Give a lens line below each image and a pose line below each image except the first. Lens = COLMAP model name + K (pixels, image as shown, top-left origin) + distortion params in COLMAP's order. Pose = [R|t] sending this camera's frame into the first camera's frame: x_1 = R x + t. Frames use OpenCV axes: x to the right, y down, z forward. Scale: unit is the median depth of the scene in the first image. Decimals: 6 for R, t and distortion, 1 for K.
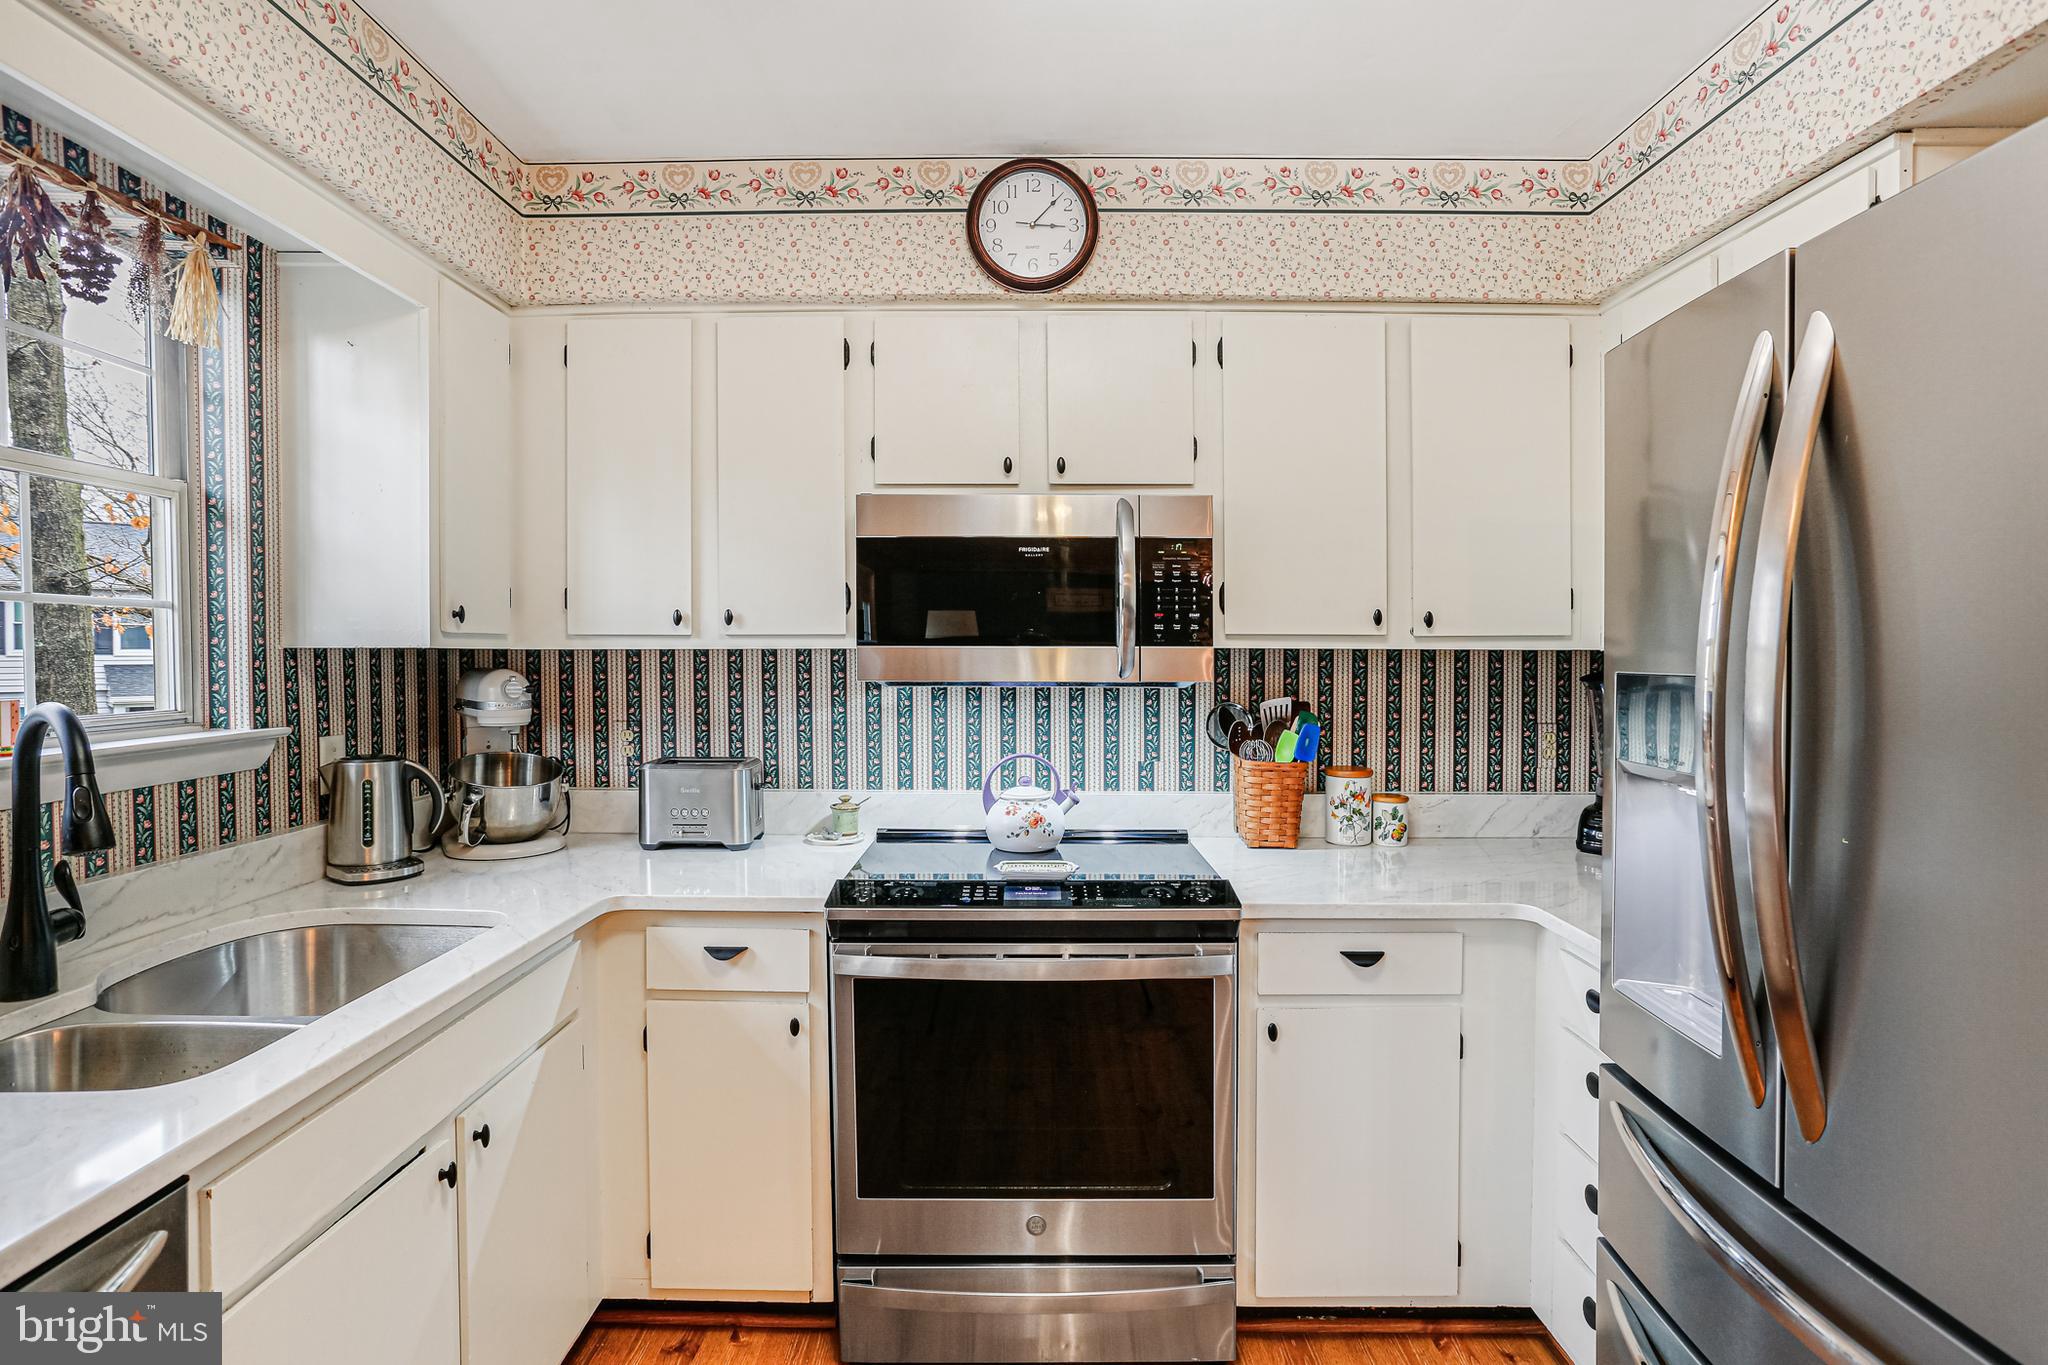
lens RADIAL K [[1002.7, 0, 1015.1], [0, 1002.7, 676.5], [0, 0, 1]] dist [-0.038950, 0.008148]
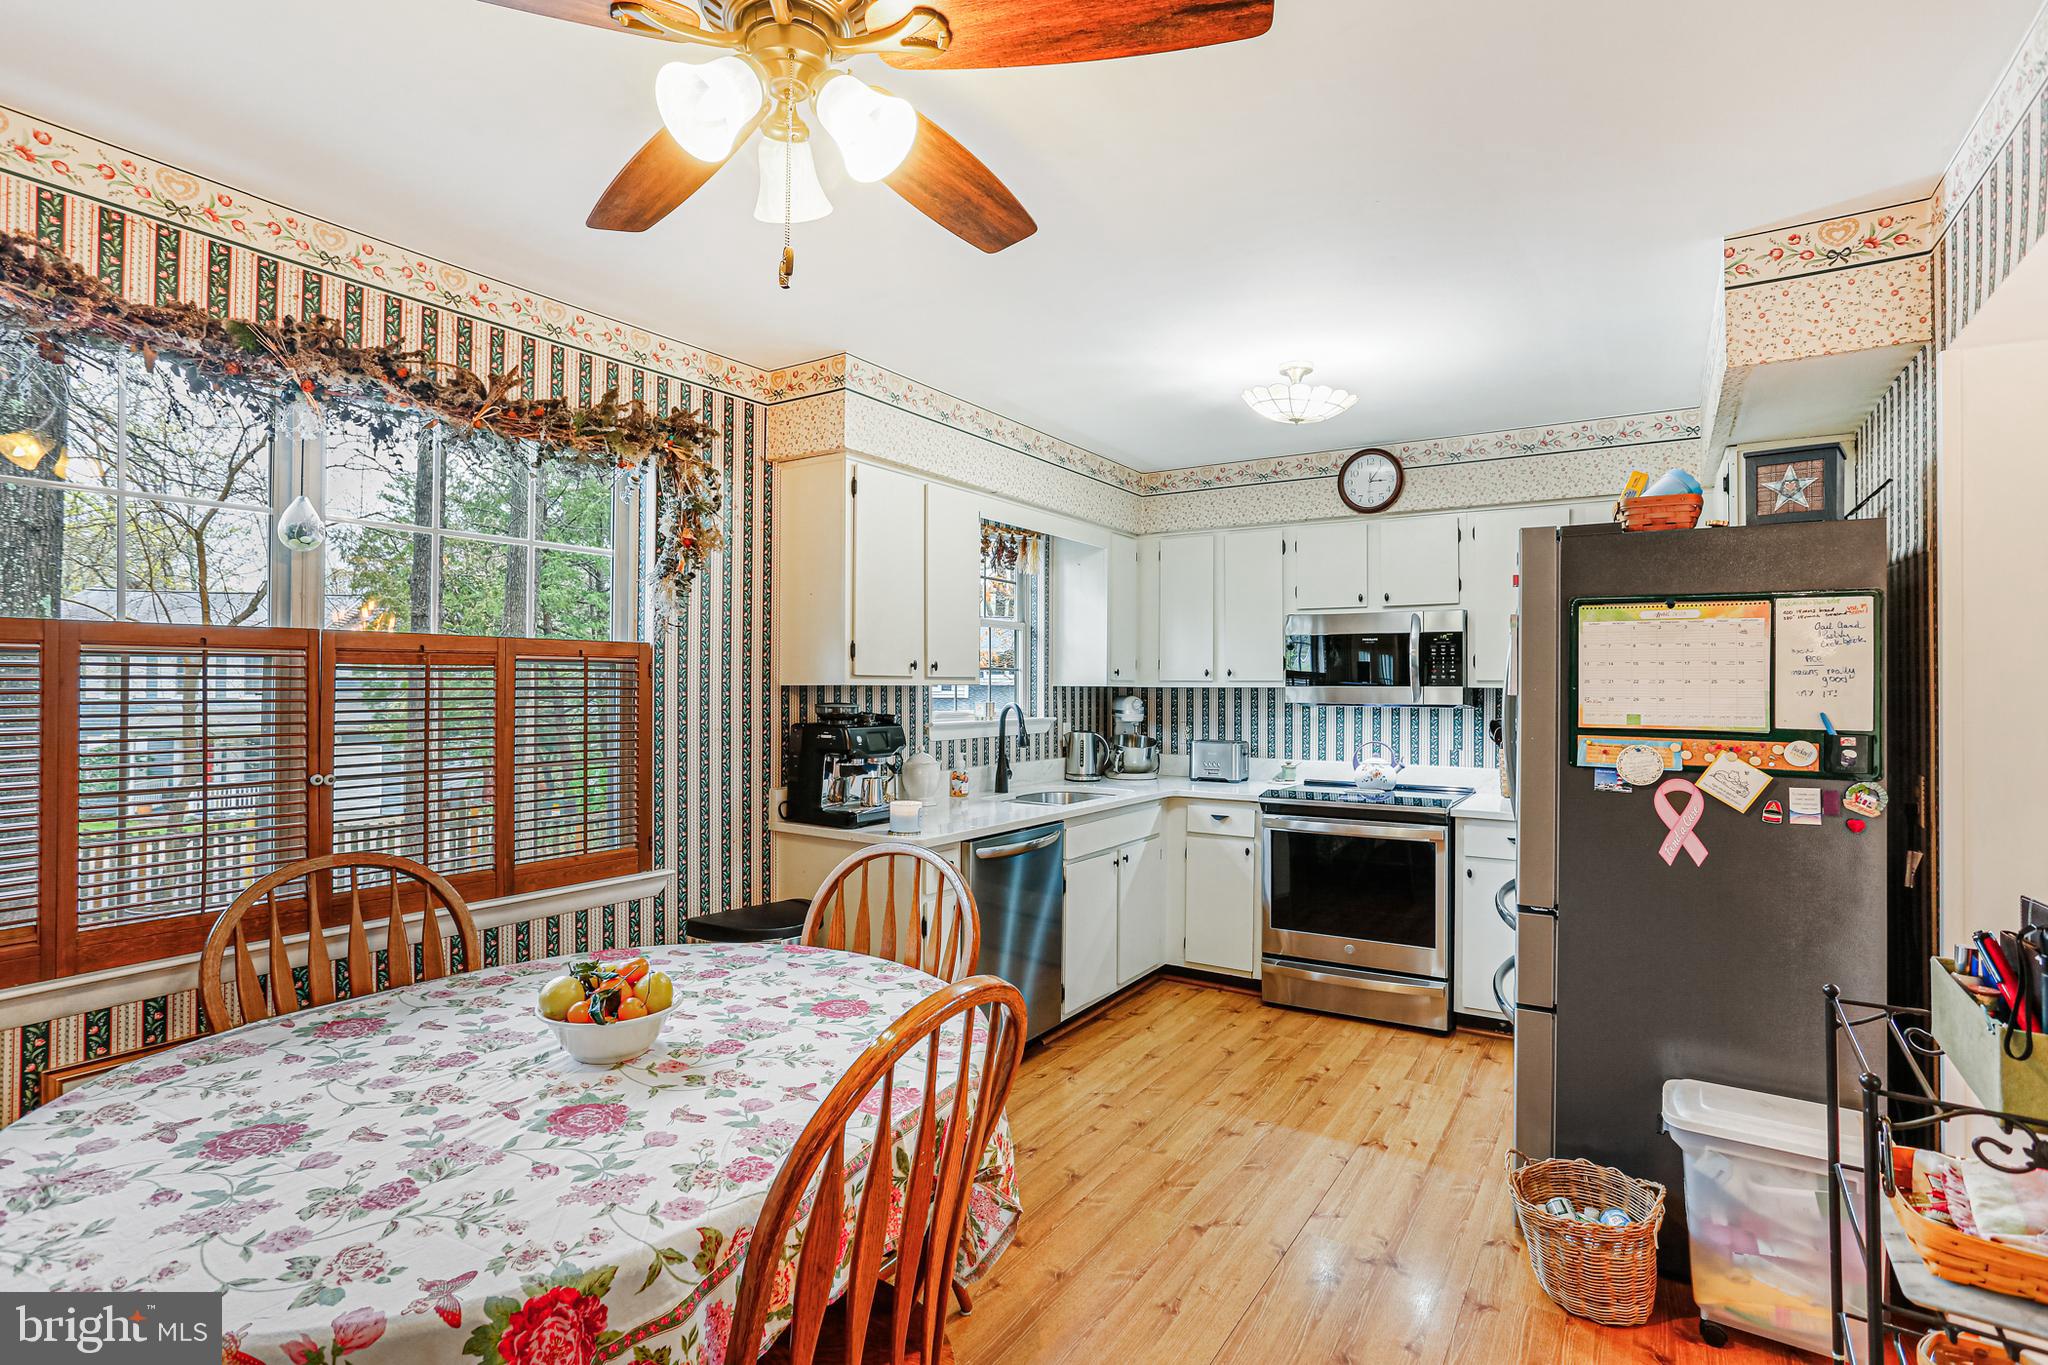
lens RADIAL K [[1002.7, 0, 995.5], [0, 1002.7, 675.1], [0, 0, 1]] dist [-0.038950, 0.008148]
pose [[0.829966, -0.002997, -0.557805, 0.513260], [-0.019369, 0.999228, -0.034189, 0.030555], [0.557477, 0.039180, 0.829267, -1.100803]]
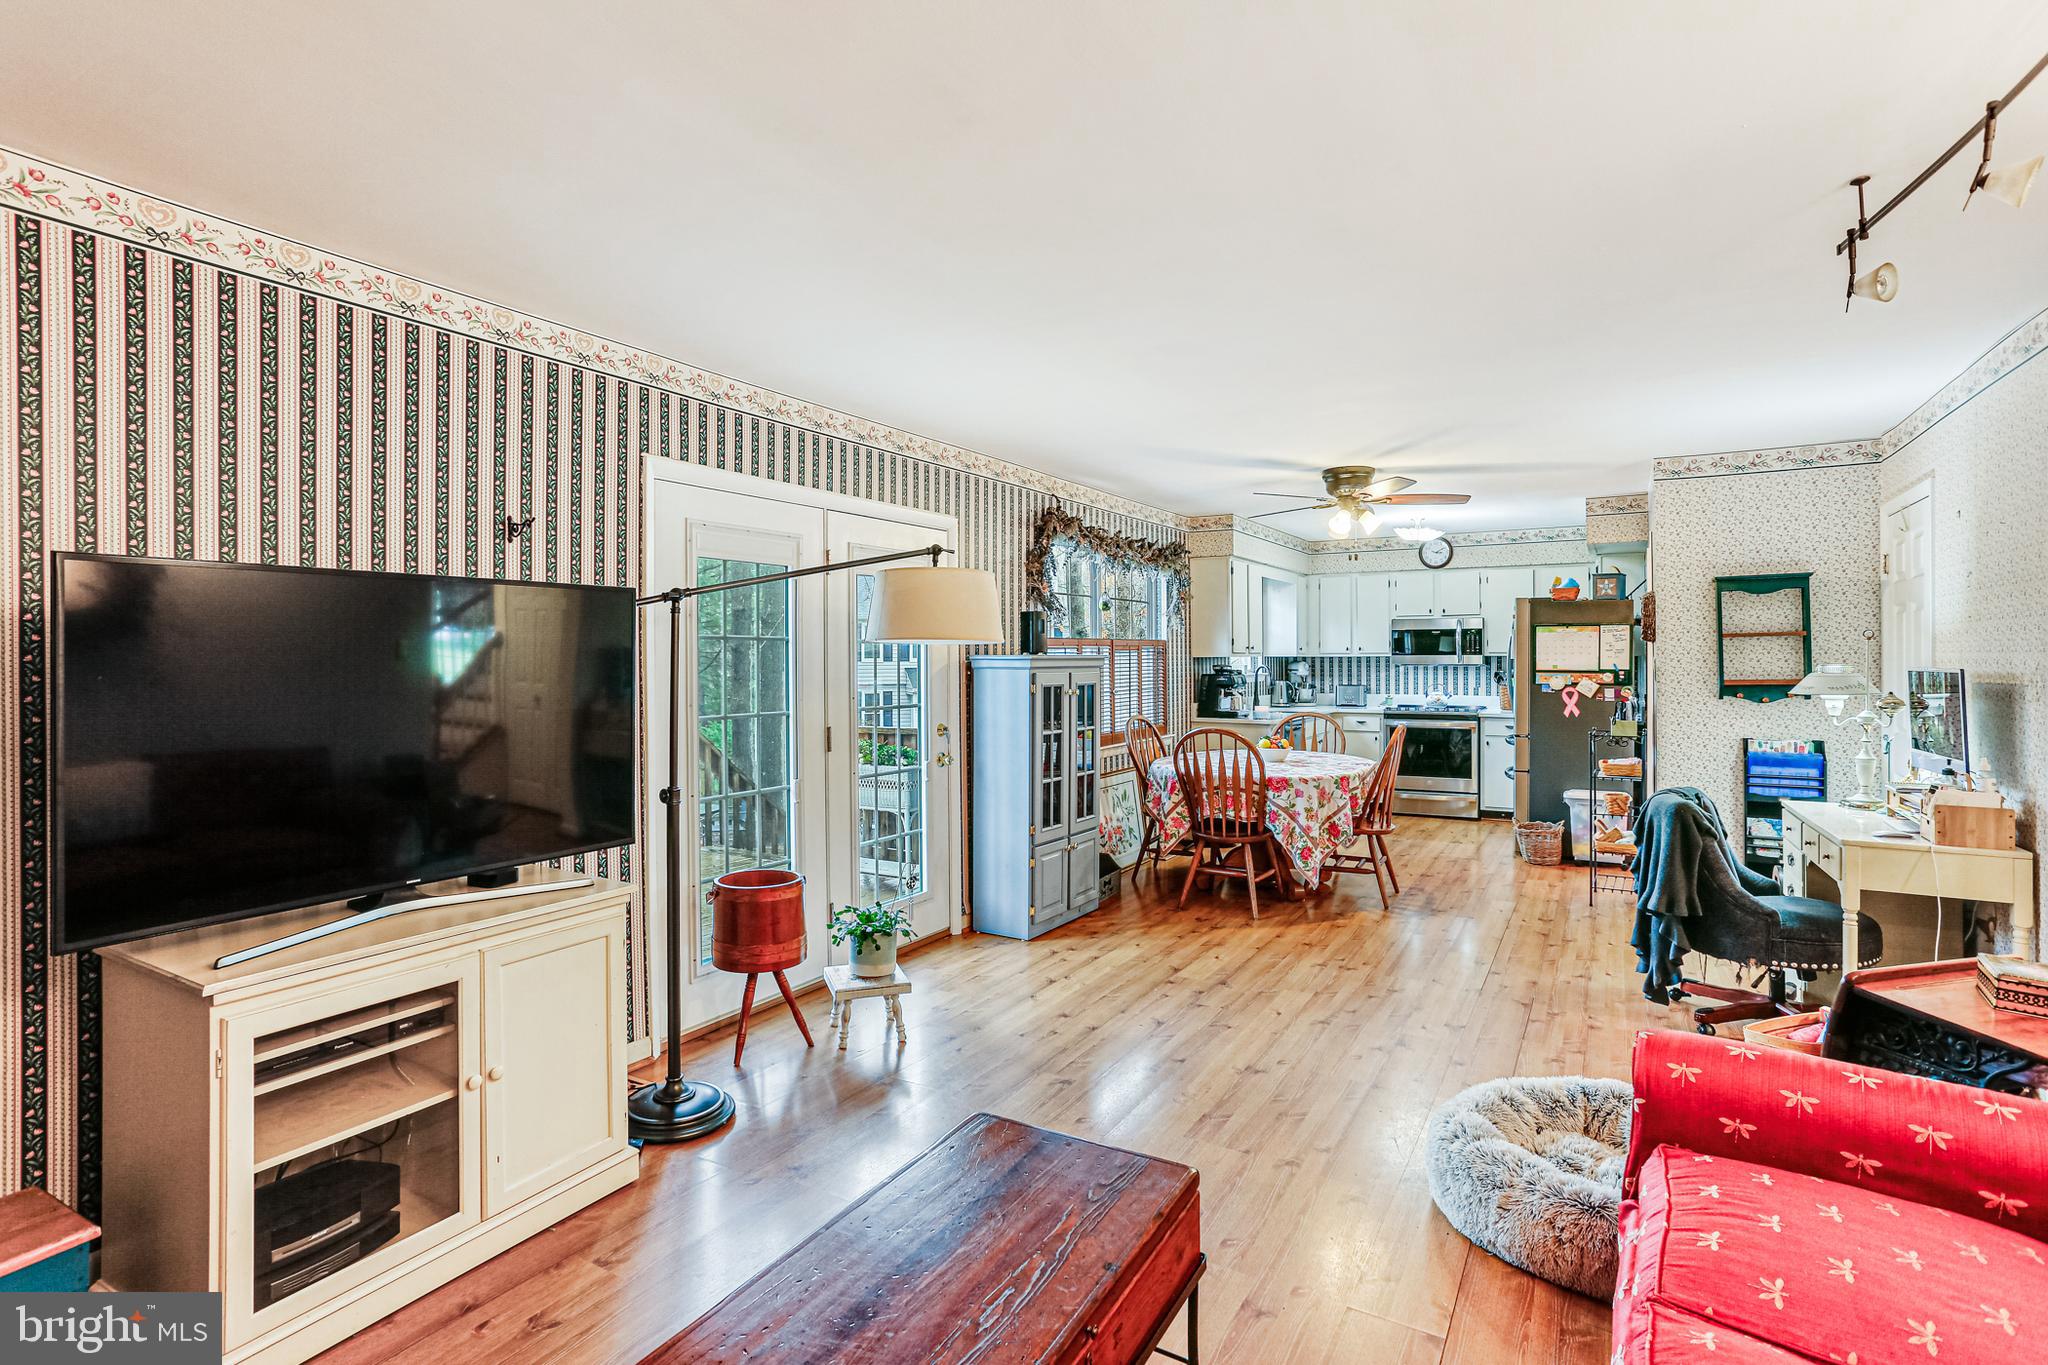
lens RADIAL K [[1002.7, 0, 1032.1], [0, 1002.7, 668.0], [0, 0, 1]] dist [-0.038950, 0.008148]
pose [[0.862505, 0.002234, -0.506044, 0.650574], [-0.009883, 0.999874, -0.012430, 0.087454], [0.505952, 0.015722, 0.862418, -3.325595]]
